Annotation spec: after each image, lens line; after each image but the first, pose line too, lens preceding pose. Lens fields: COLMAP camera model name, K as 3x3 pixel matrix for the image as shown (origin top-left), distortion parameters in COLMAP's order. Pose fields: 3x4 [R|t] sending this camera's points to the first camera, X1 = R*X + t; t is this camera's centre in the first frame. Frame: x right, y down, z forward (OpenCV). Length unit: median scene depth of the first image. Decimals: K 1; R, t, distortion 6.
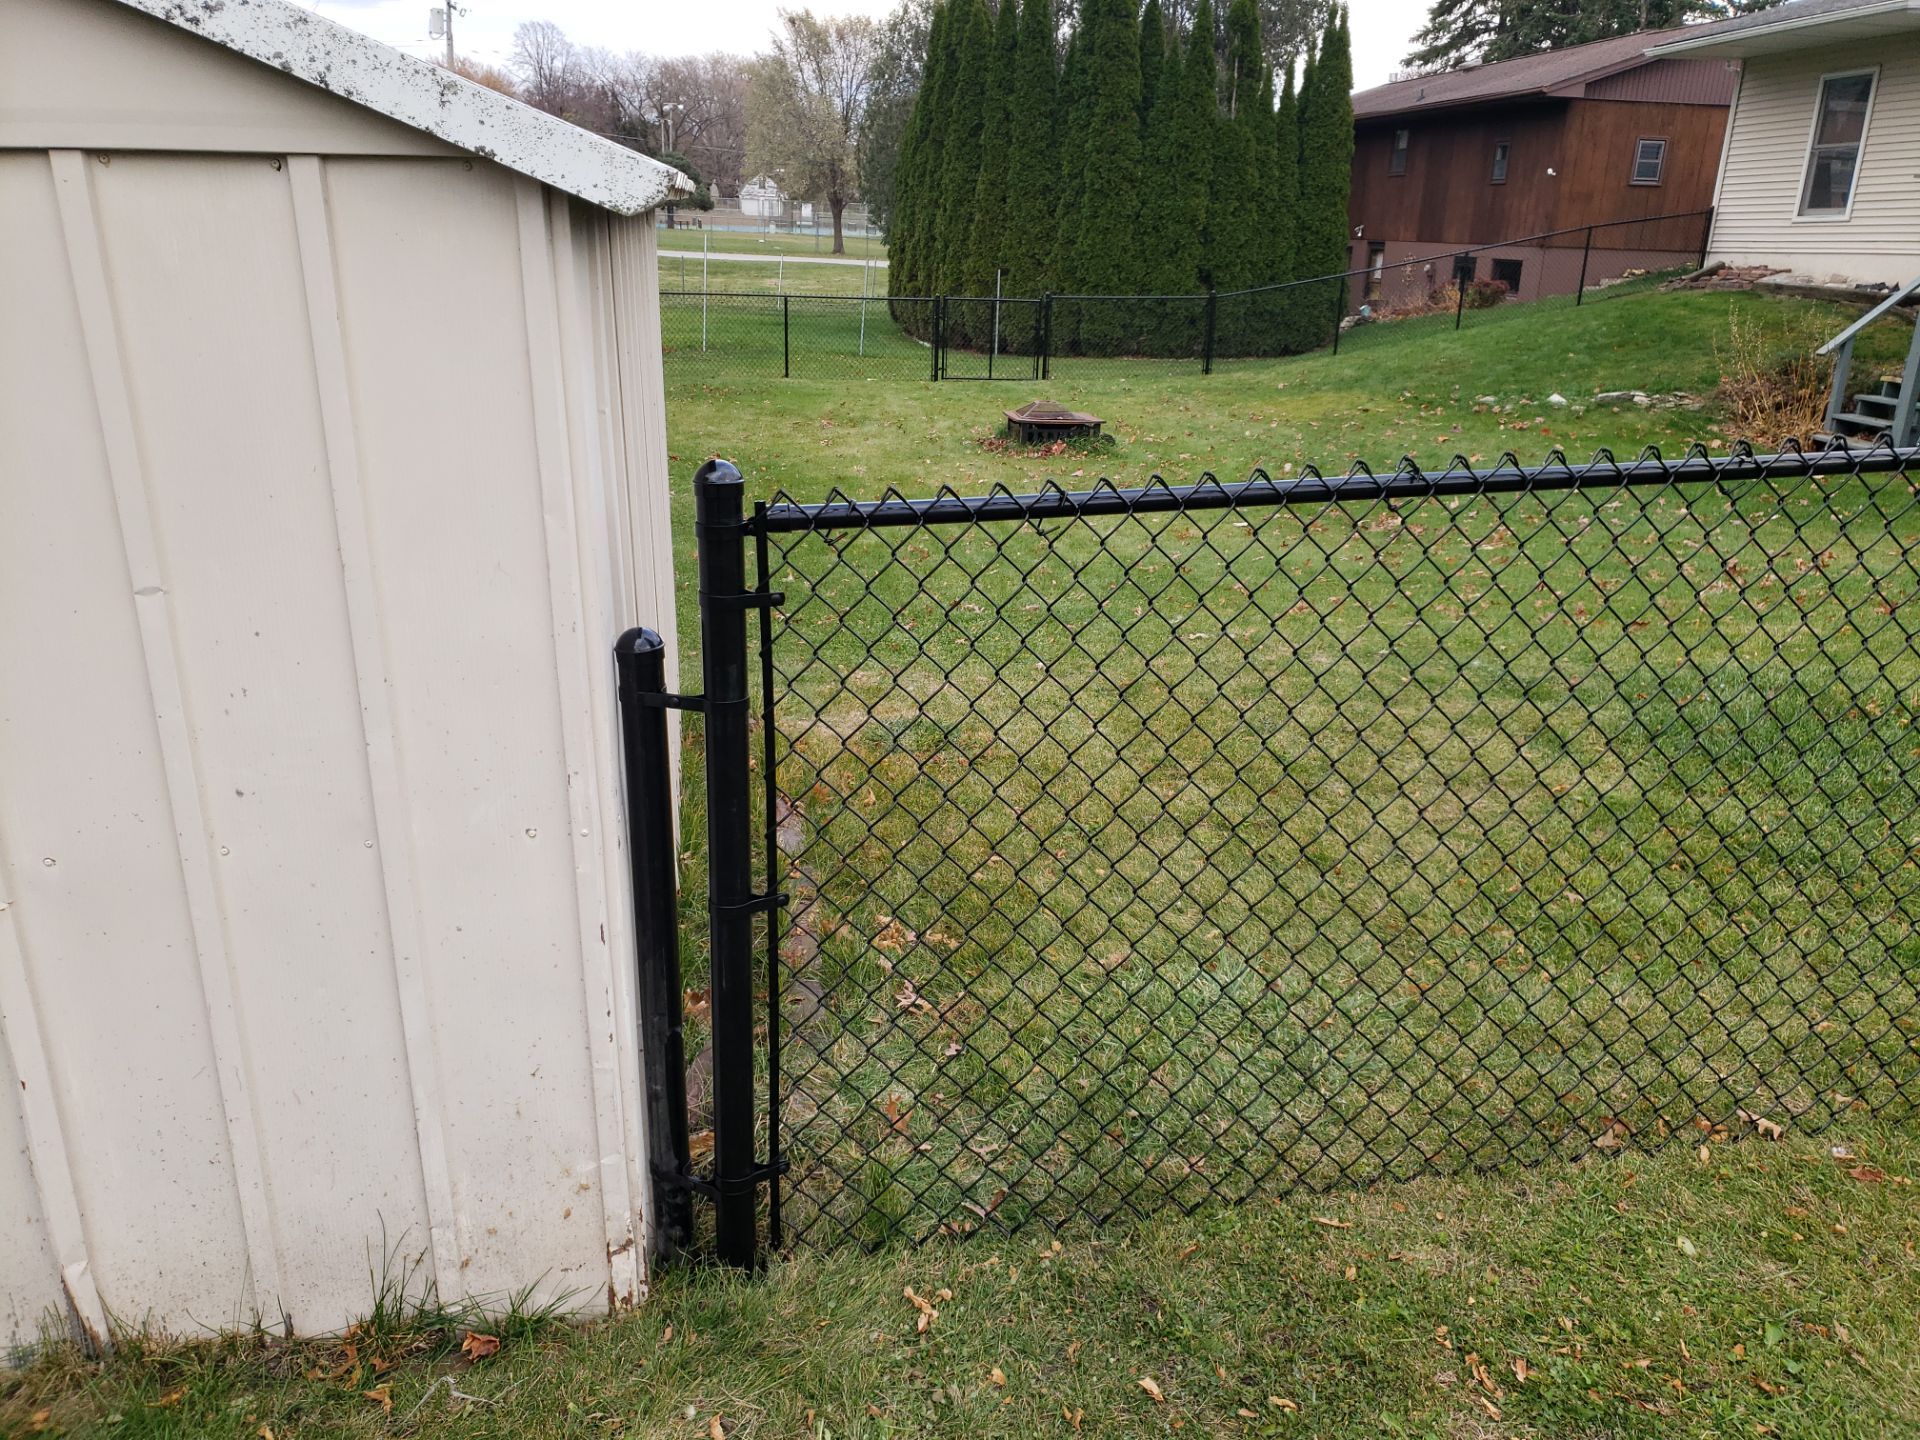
lens RADIAL K [[1497.0, 0, 971.1], [0, 1497.0, 707.7], [0, 0, 1]] dist [0.040315, -0.020616]
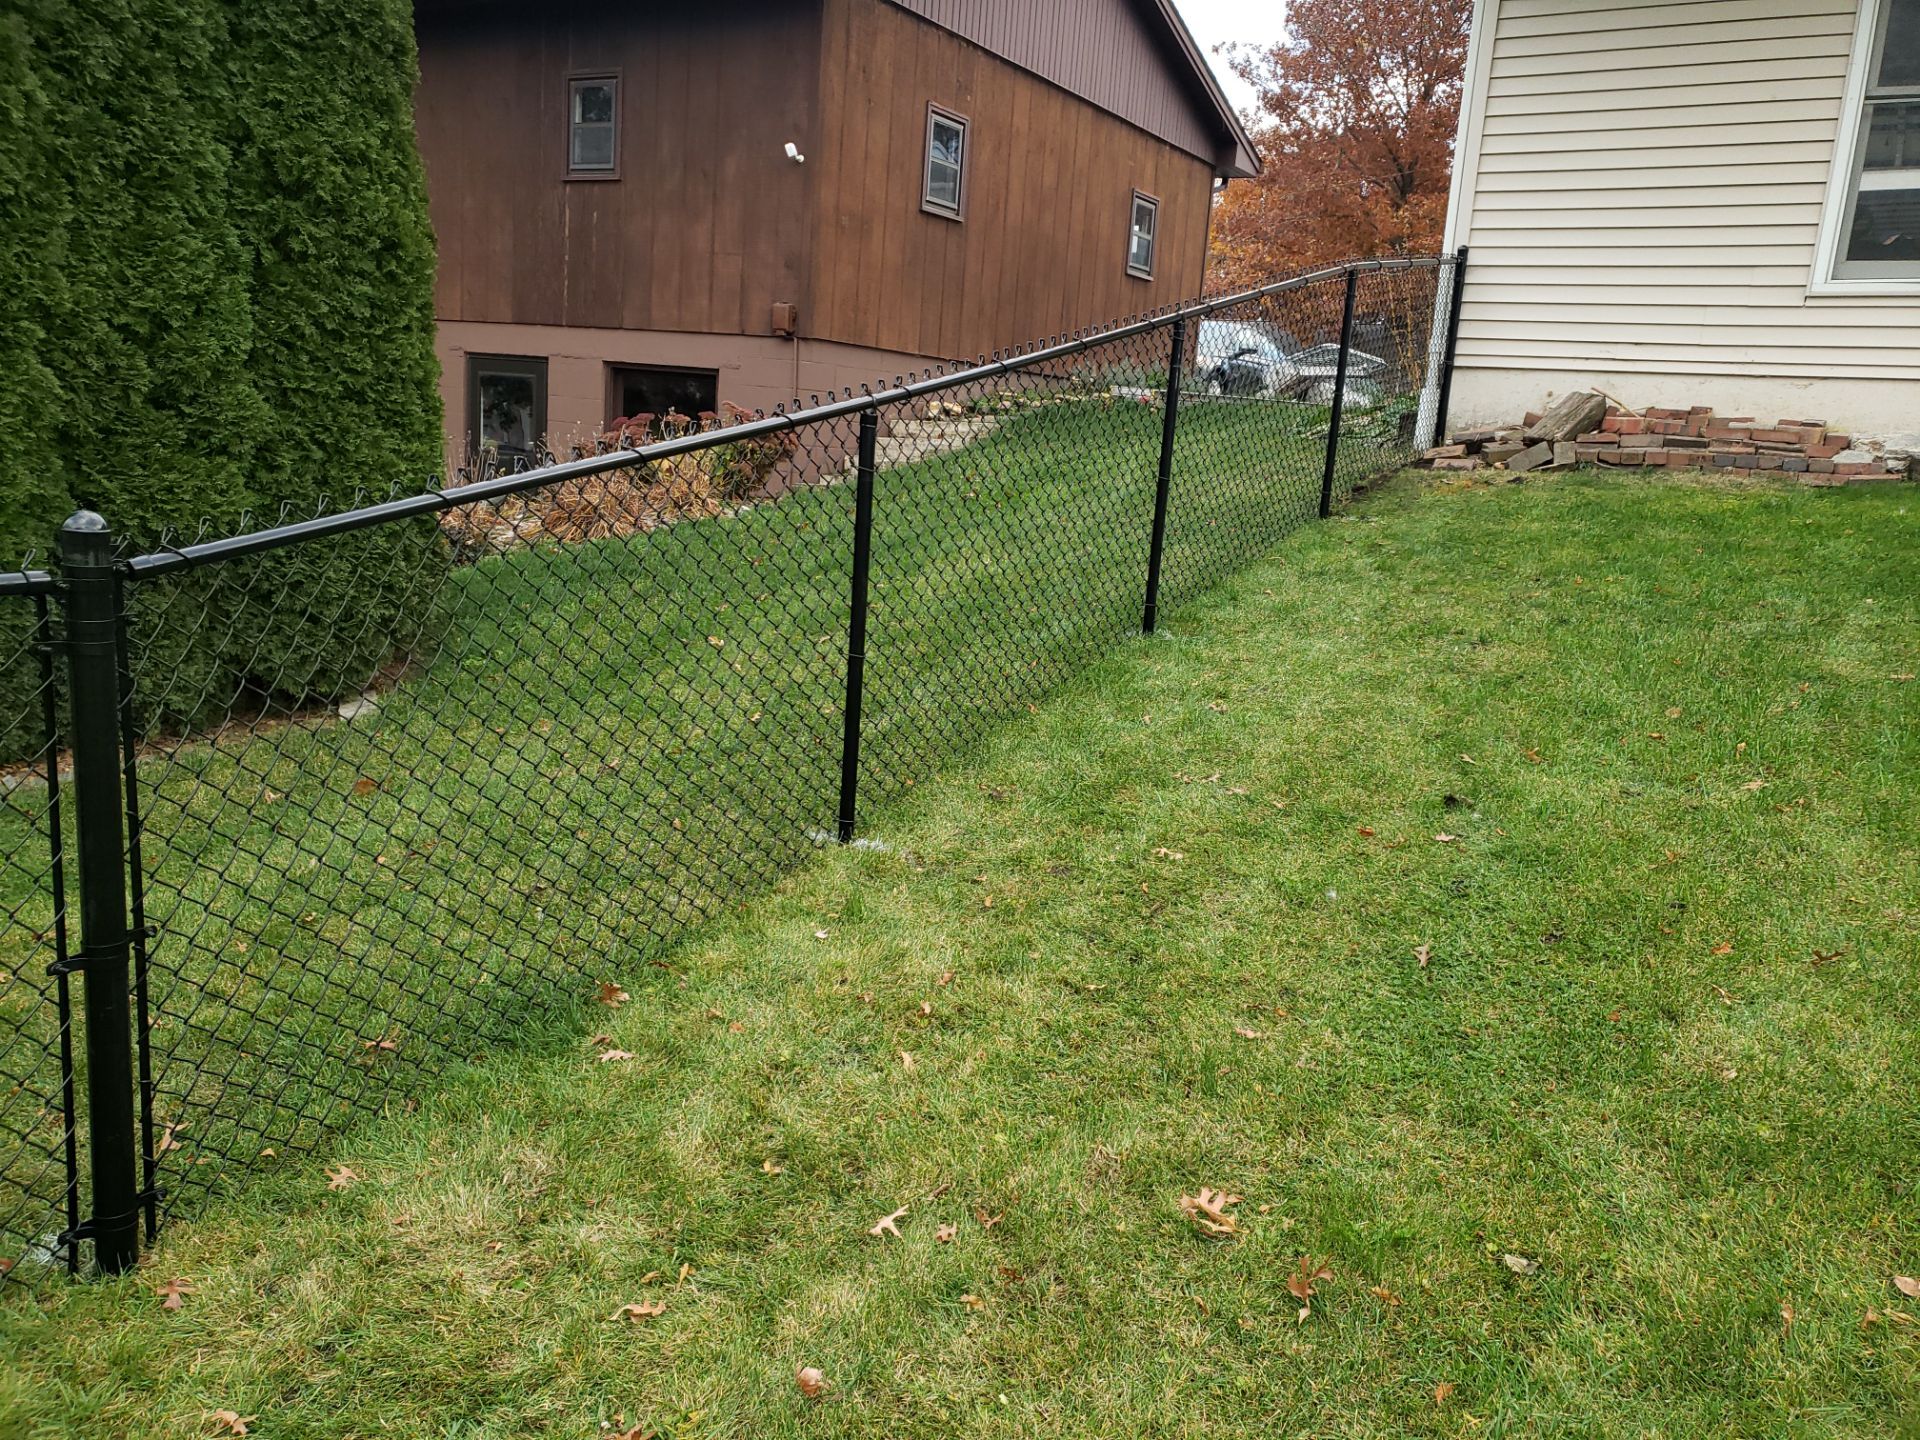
lens RADIAL K [[1497.0, 0, 966.2], [0, 1497.0, 720.4], [0, 0, 1]] dist [0.040315, -0.020616]
pose [[0.655859, -0.133677, 0.742953, 0.101117], [0.182566, 0.983068, 0.015716, -0.206889], [-0.732474, 0.125331, 0.669159, 0.722336]]
